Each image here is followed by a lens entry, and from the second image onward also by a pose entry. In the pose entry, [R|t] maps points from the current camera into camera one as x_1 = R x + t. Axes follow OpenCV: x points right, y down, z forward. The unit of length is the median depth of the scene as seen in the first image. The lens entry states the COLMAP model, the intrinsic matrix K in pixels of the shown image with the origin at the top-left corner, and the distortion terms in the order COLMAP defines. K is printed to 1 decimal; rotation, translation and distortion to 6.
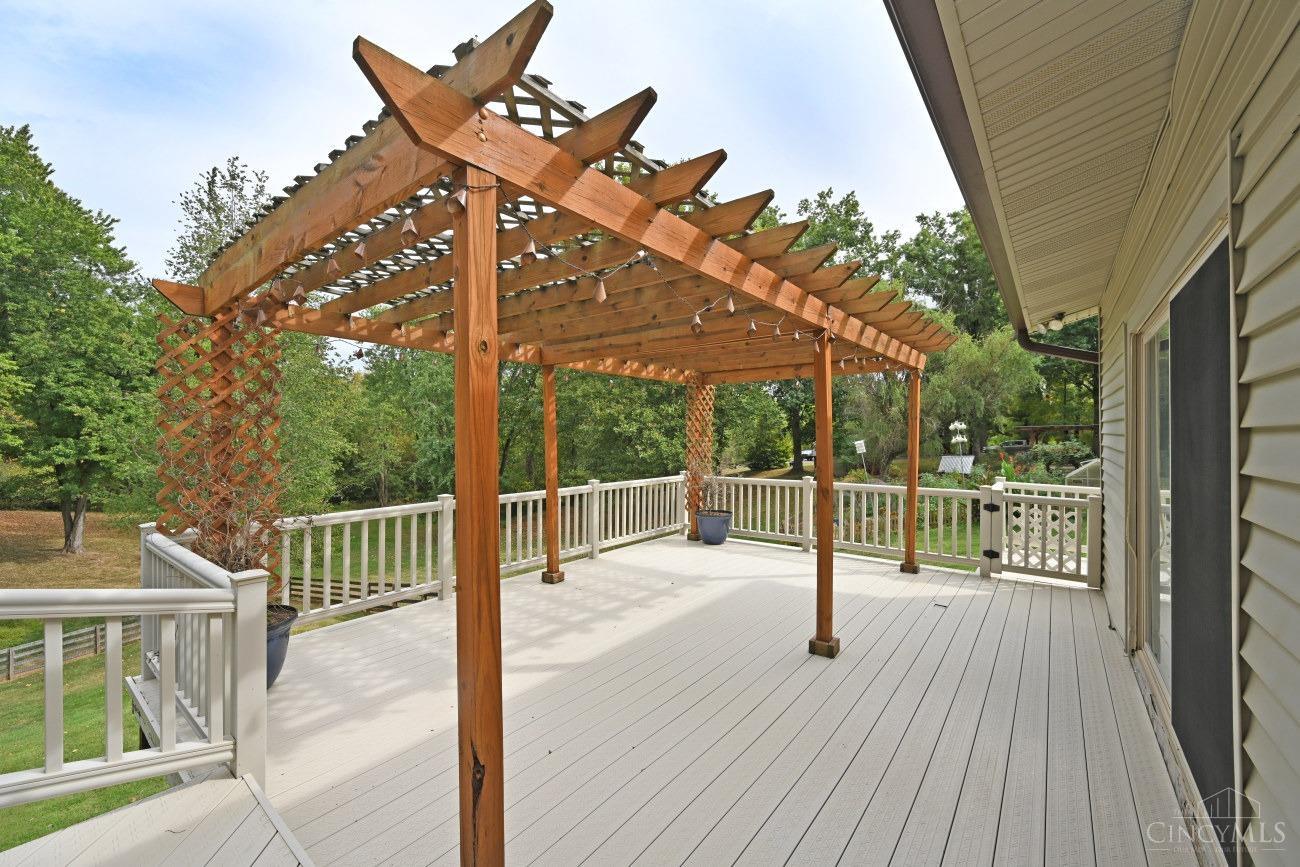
lens RADIAL K [[519.6, 0, 655.0], [0, 519.6, 430.1], [0, 0, 1]] dist [-0.000905, 0.000390]
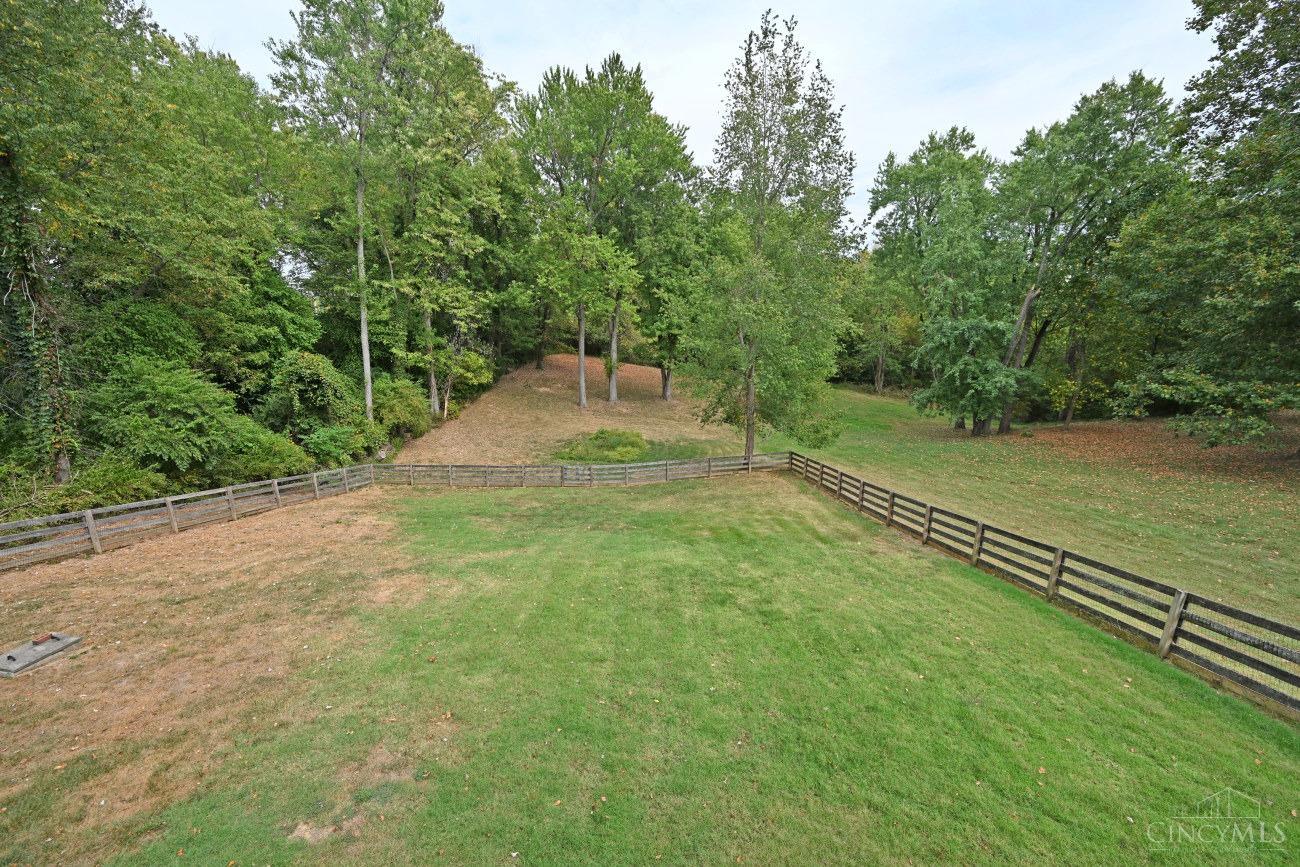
lens RADIAL K [[519.6, 0, 650.2], [0, 519.6, 430.2], [0, 0, 1]] dist [-0.000905, 0.000390]
pose [[0.627349, 0.170881, -0.759758, -0.065338], [0.001696, 0.975325, 0.220766, 0.005166], [0.778736, -0.139786, 0.611580, 0.100323]]
